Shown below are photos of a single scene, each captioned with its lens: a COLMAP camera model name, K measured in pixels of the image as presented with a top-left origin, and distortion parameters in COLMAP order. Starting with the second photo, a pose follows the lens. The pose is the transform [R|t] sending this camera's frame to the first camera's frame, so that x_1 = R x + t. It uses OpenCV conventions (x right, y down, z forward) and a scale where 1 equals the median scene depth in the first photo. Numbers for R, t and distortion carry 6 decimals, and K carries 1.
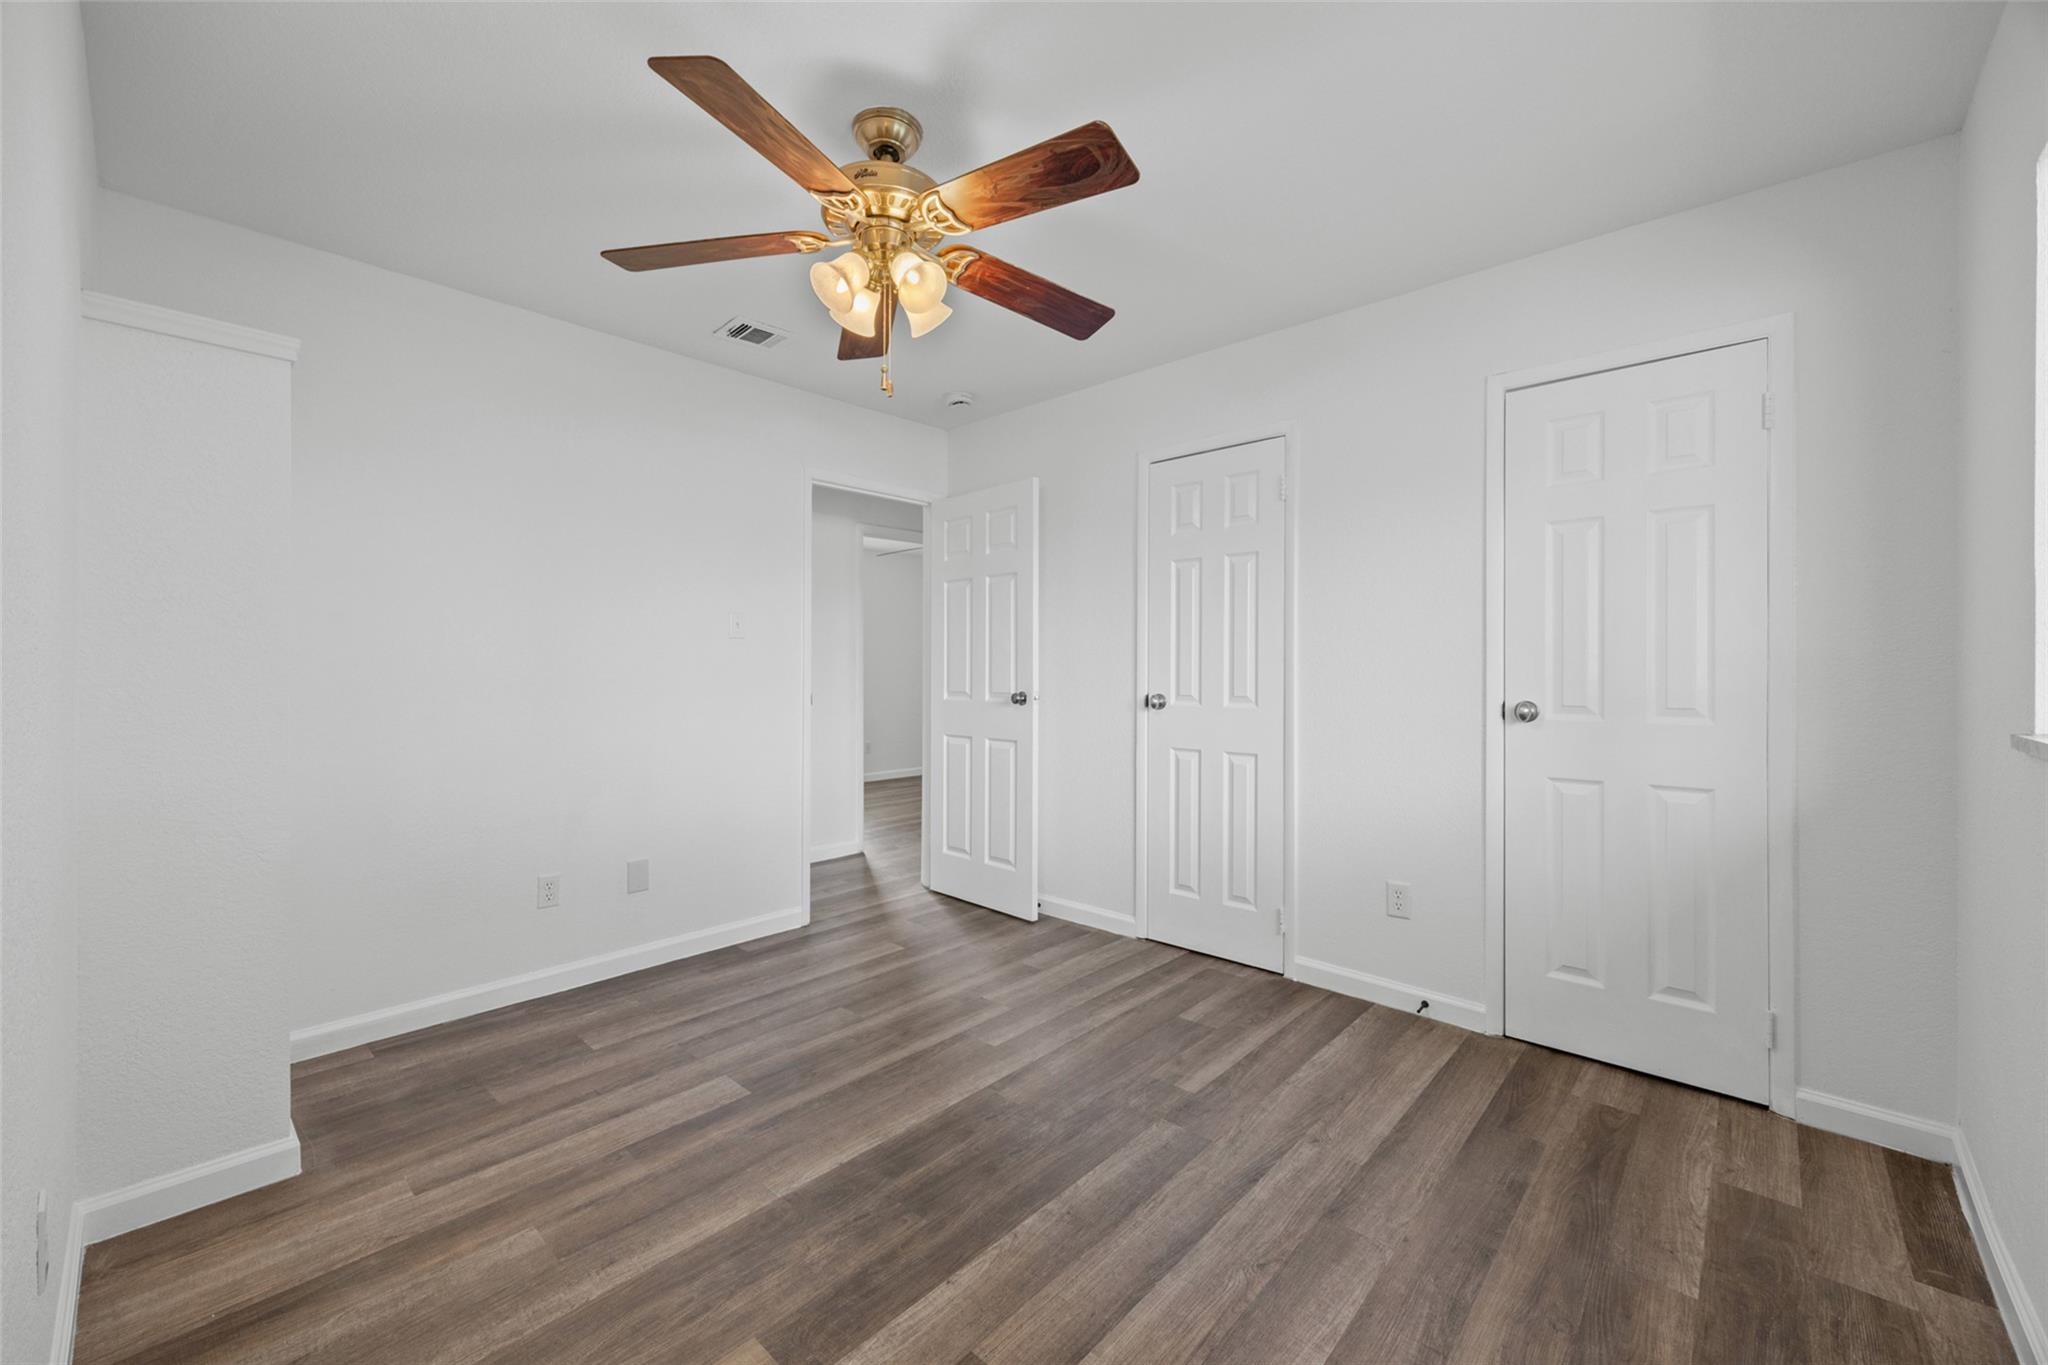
lens RADIAL K [[807.7, 0, 1024.0], [0, 807.7, 682.5], [0, 0, 1]] dist [0.003561, 0.000095]
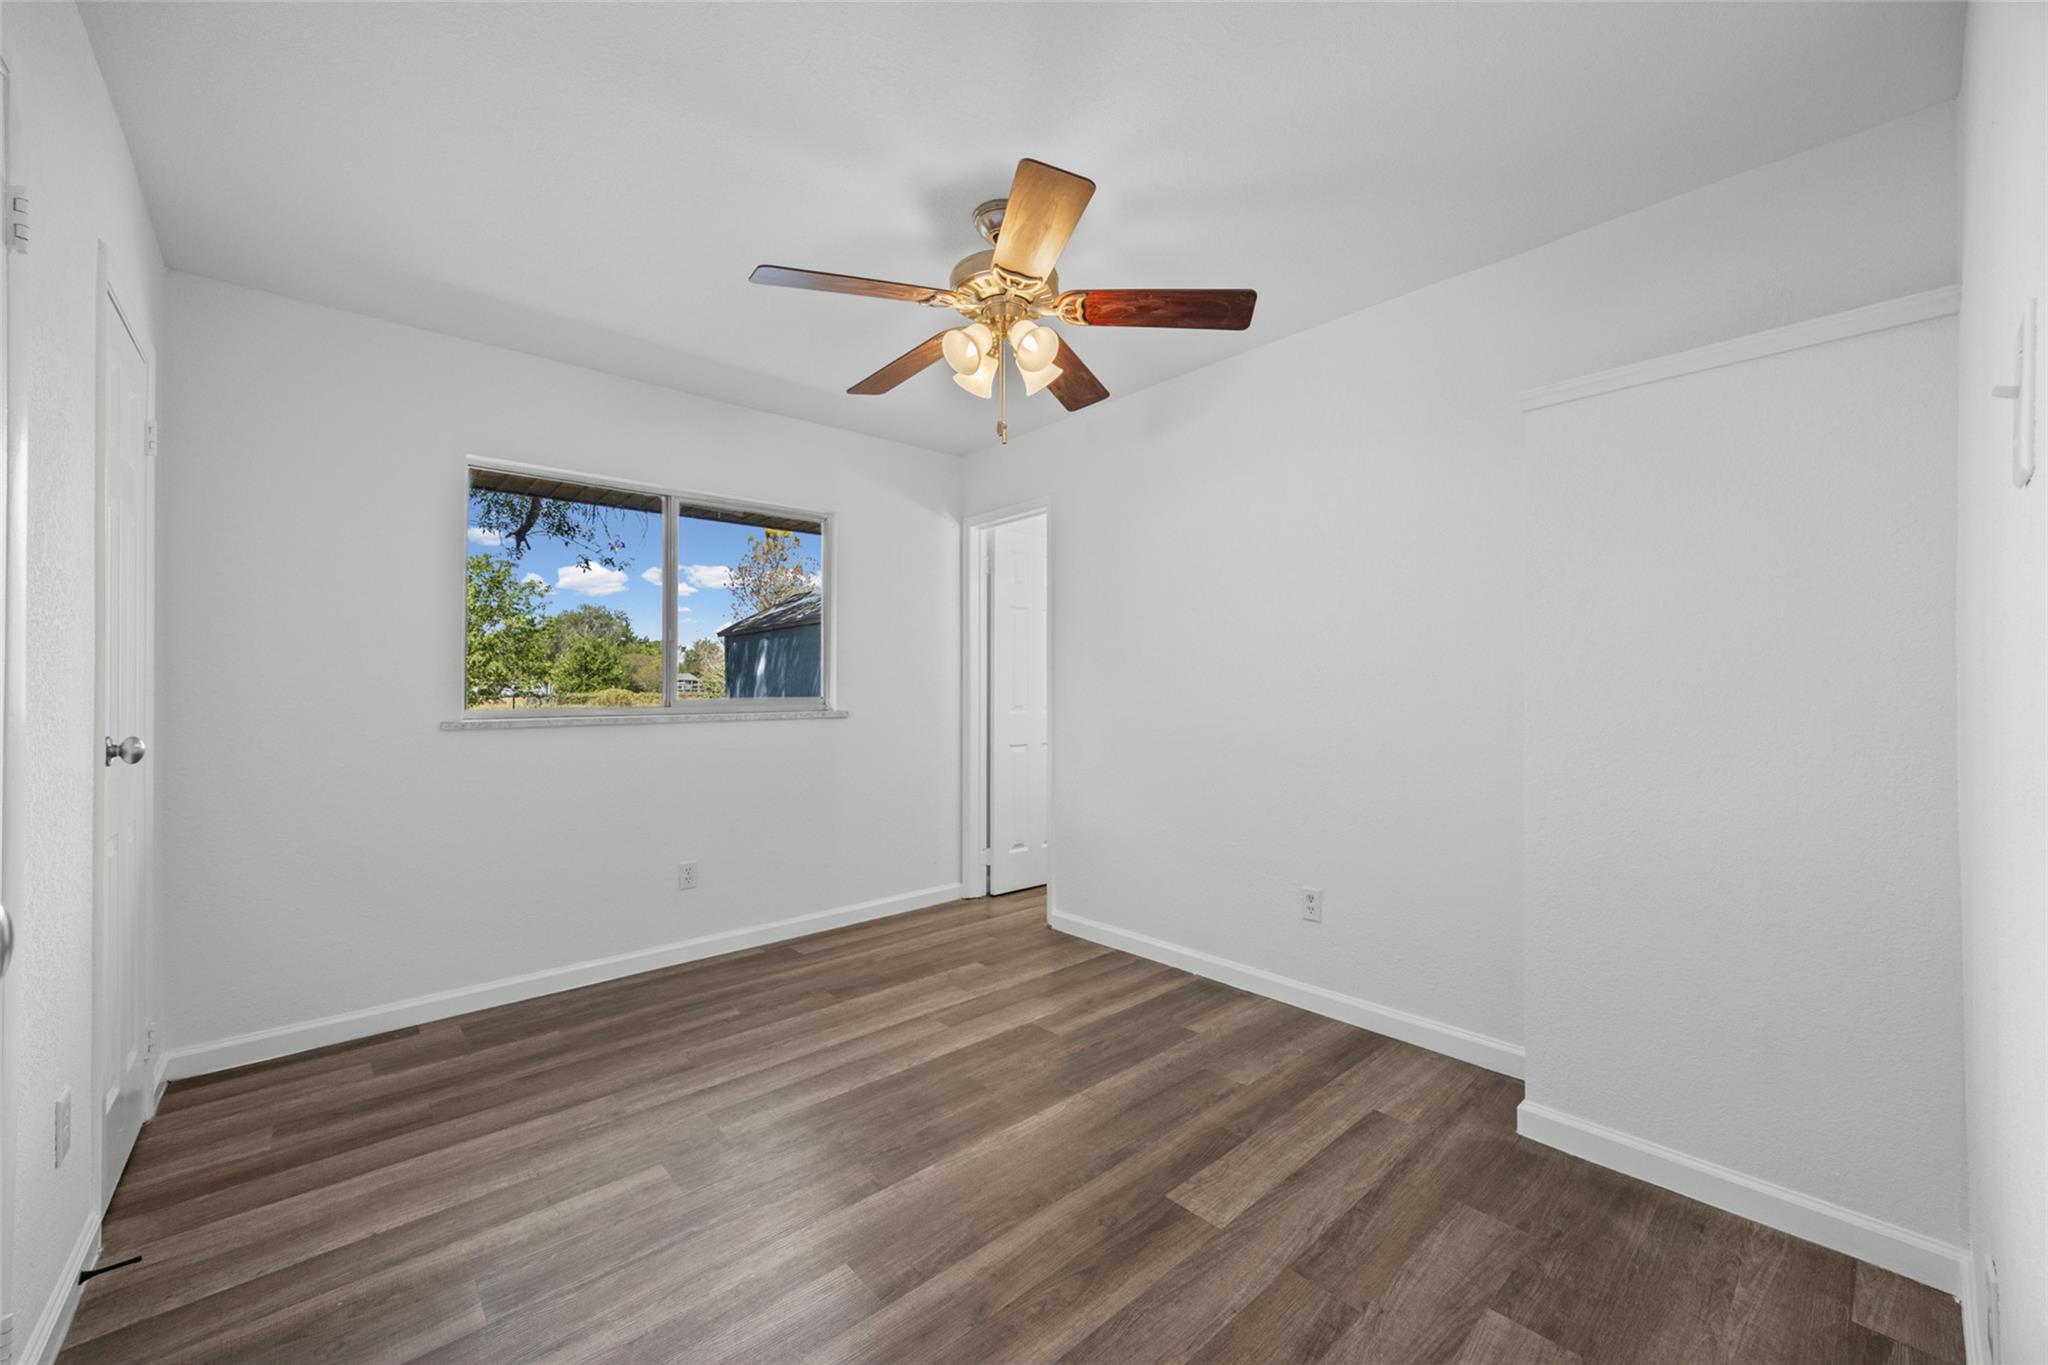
lens RADIAL K [[784.7, 0, 1026.0], [0, 784.7, 688.1], [0, 0, 1]] dist [0.001556, 0.000222]
pose [[-0.995612, 0.007063, 0.093315, -0.305324], [0.008684, 0.999818, 0.016981, -0.031632], [-0.093178, 0.017717, -0.995492, 2.011079]]
